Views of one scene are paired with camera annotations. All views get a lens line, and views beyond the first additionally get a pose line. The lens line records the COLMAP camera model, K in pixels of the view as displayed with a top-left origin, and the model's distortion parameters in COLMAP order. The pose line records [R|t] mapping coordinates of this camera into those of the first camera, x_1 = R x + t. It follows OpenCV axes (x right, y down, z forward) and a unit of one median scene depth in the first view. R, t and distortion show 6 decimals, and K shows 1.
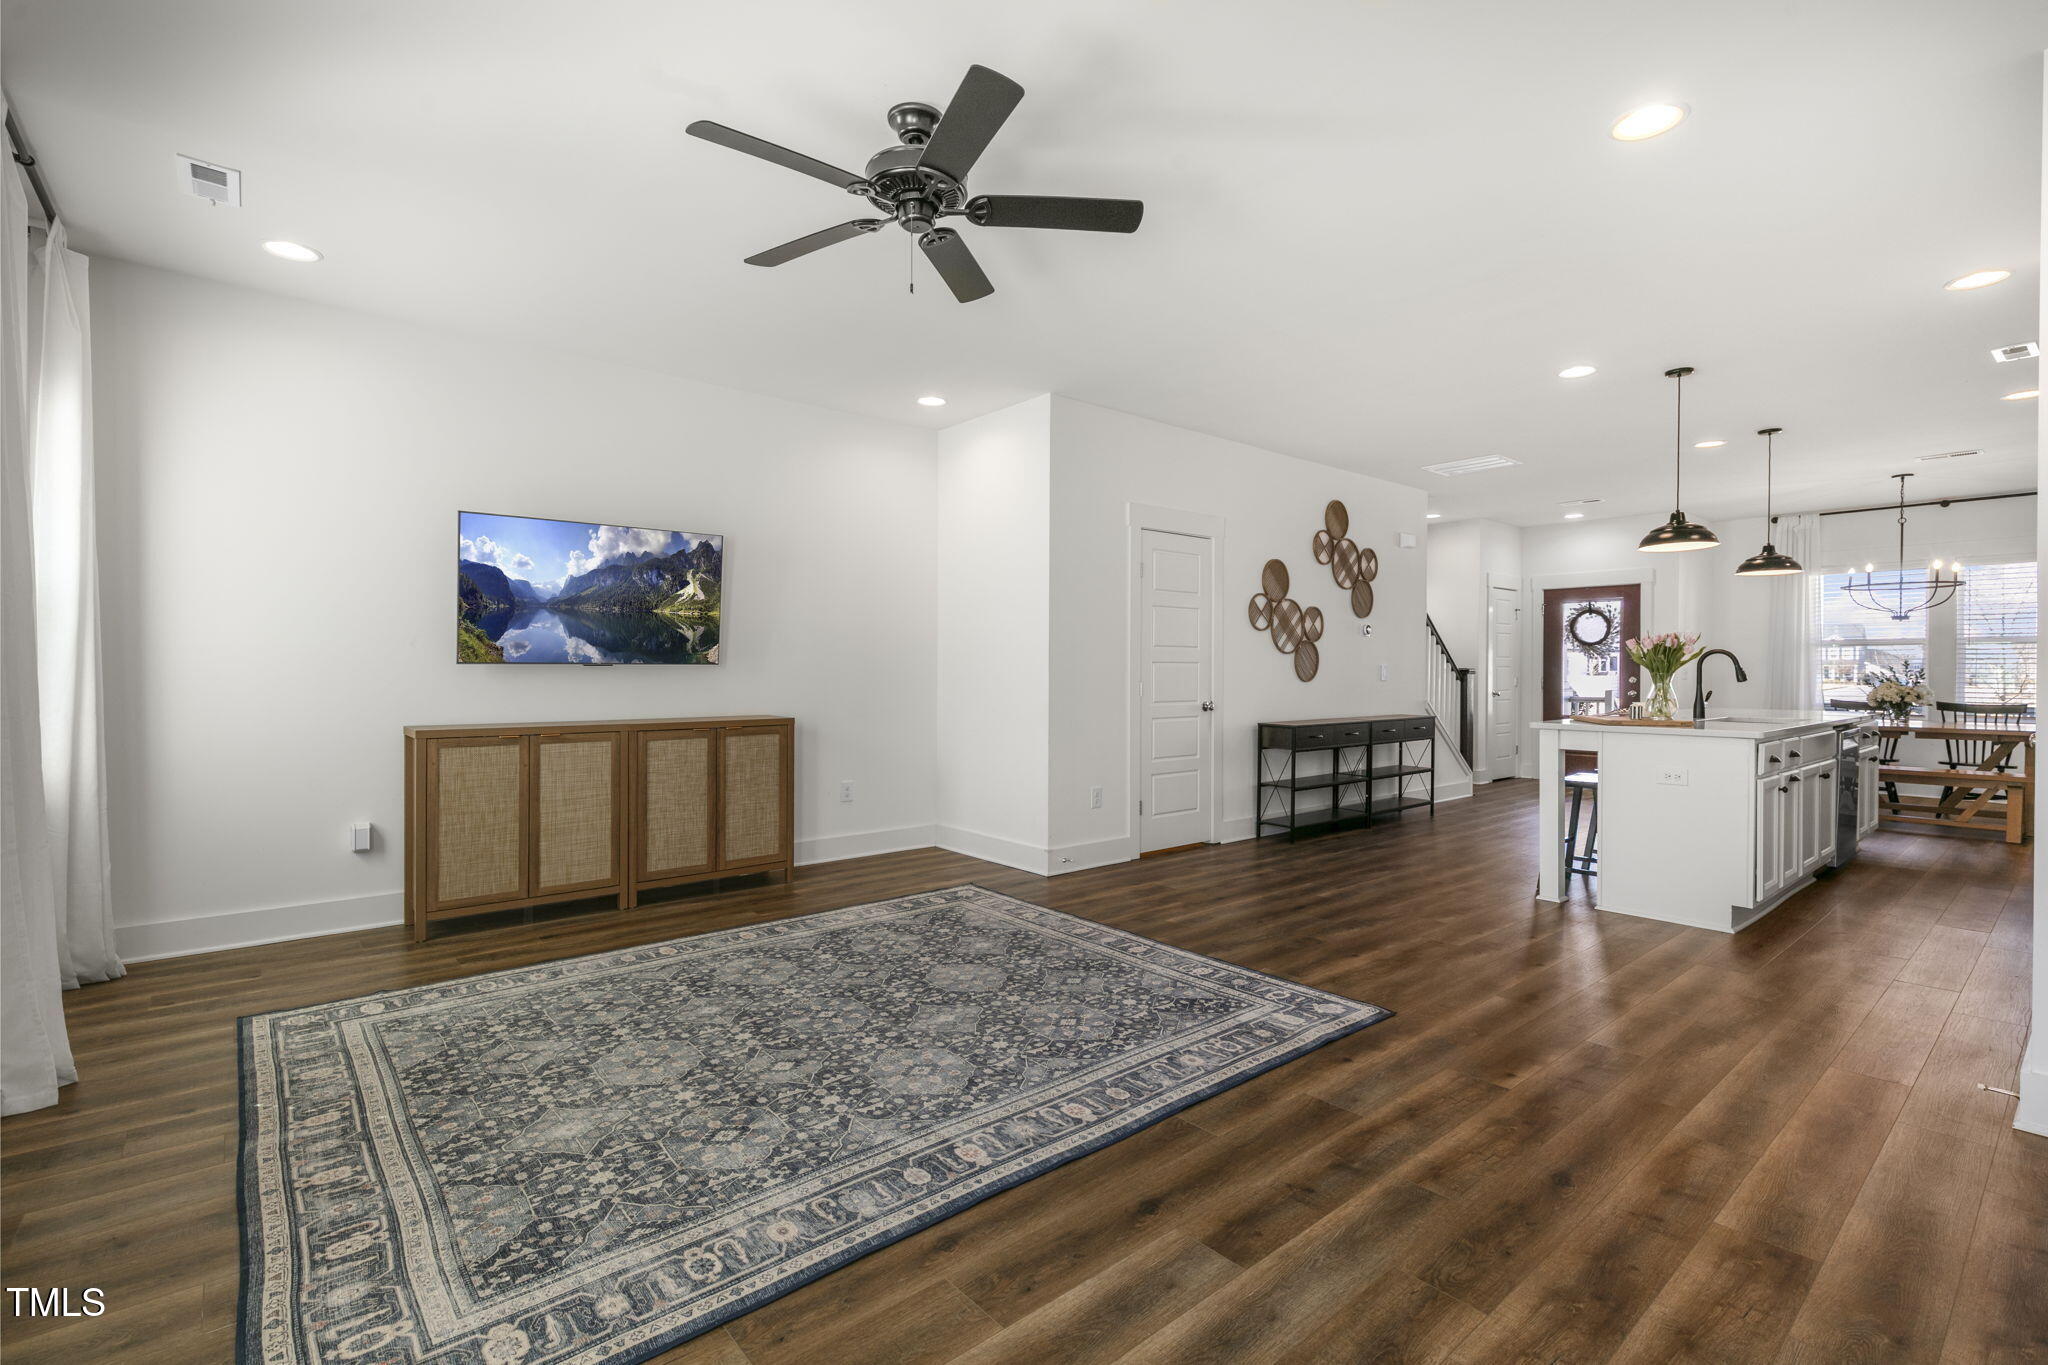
lens RADIAL K [[932.3, 0, 1019.1], [0, 932.3, 674.4], [0, 0, 1]] dist [0.020361, 0.000136]
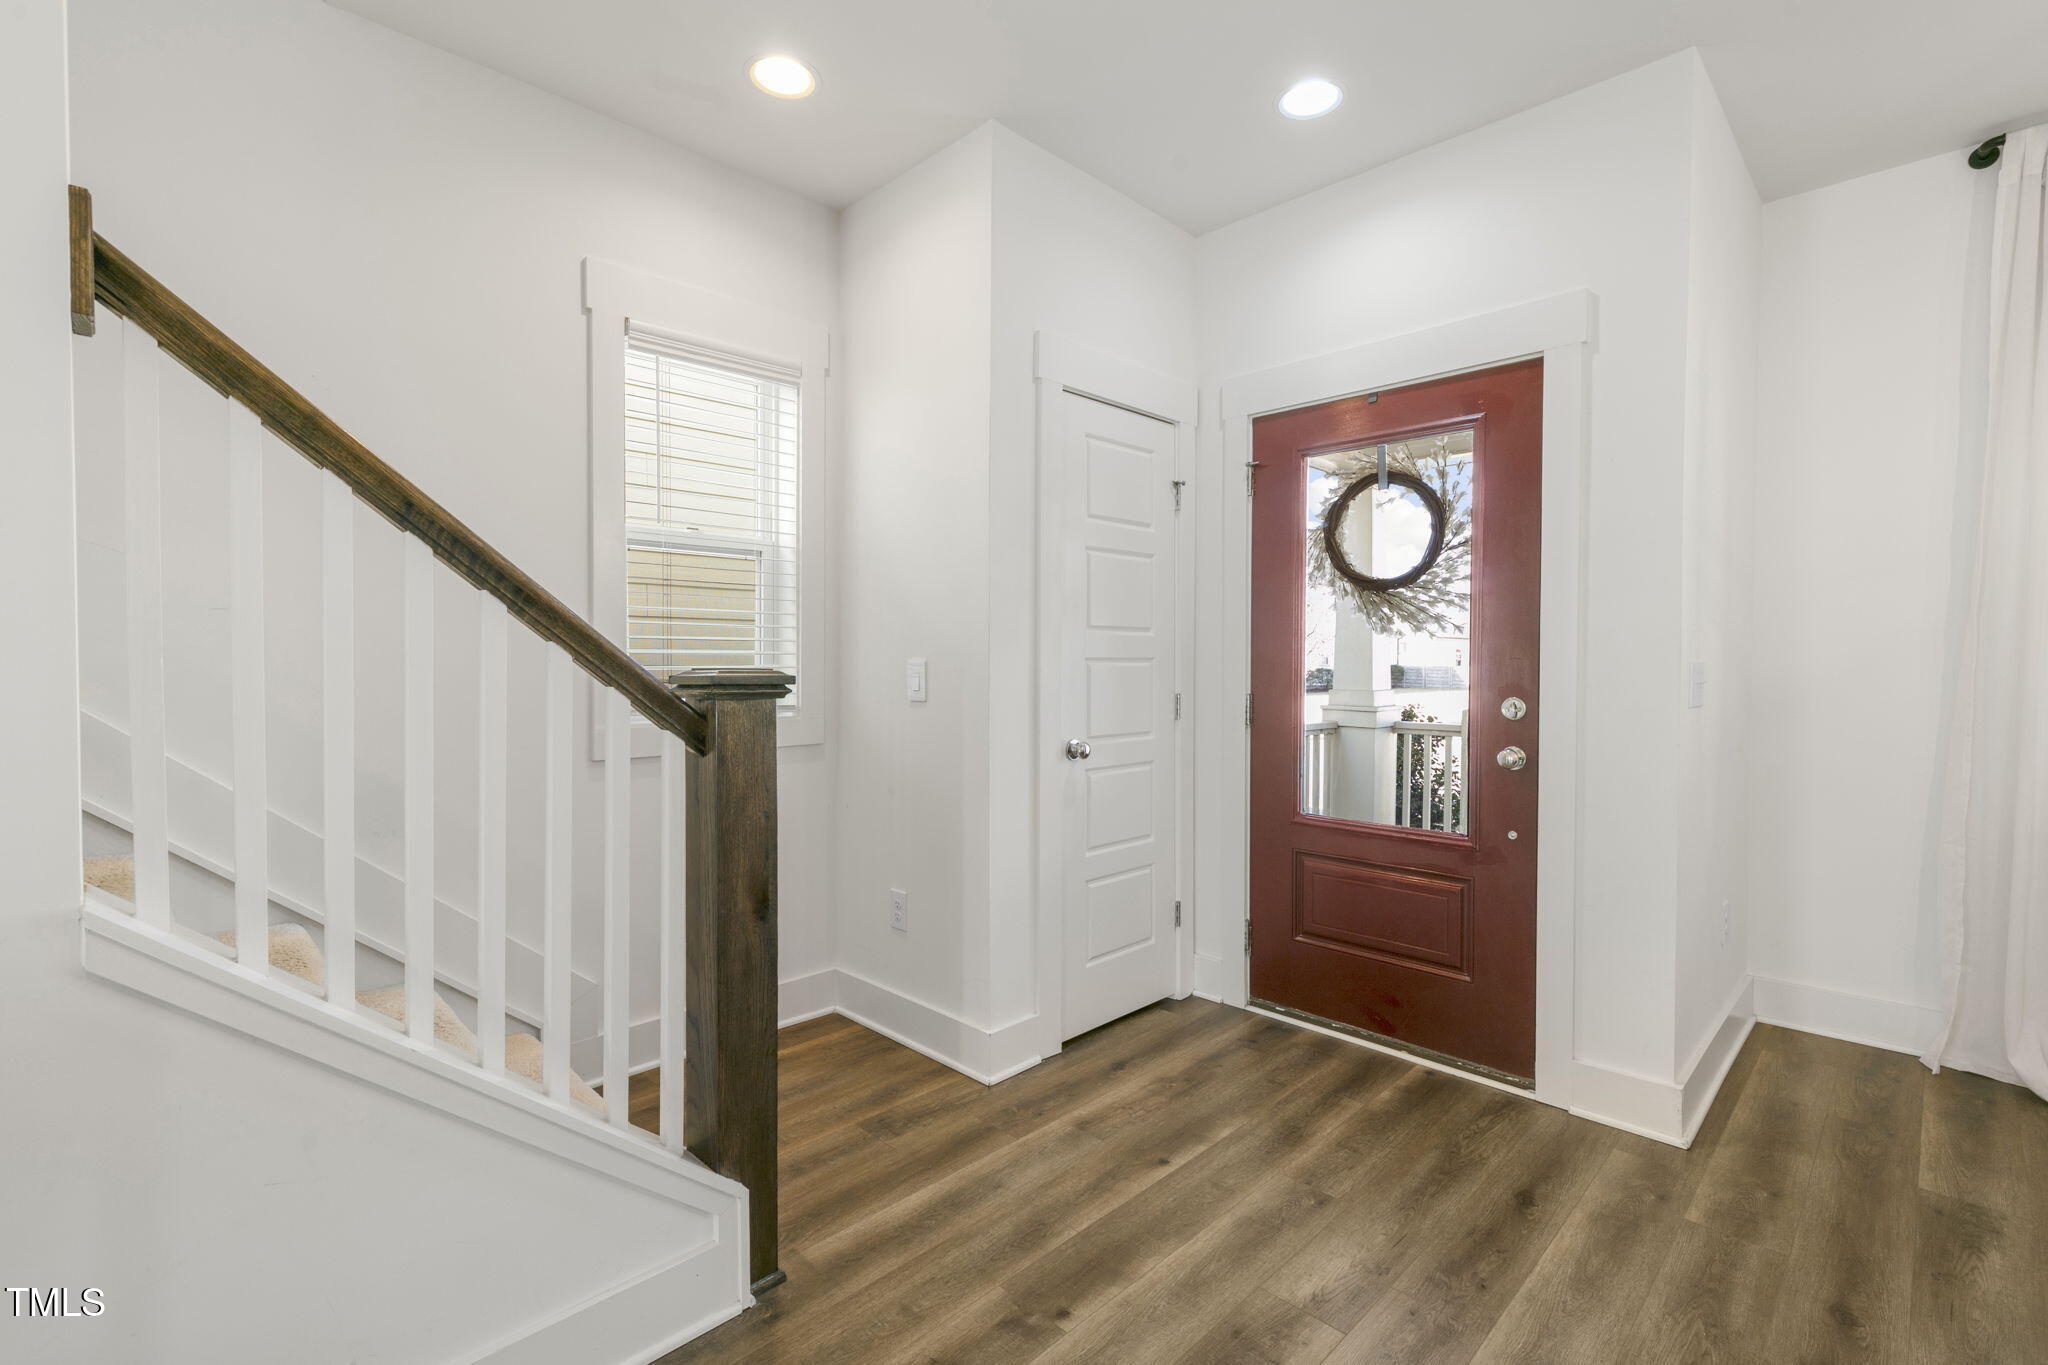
lens RADIAL K [[932.3, 0, 1002.2], [0, 932.3, 680.5], [0, 0, 1]] dist [0.020361, 0.000136]
pose [[0.995407, -0.000934, 0.095724, 0.450292], [-0.000884, 0.999820, 0.018942, -0.006934], [-0.095725, -0.018939, 0.995228, 0.699642]]
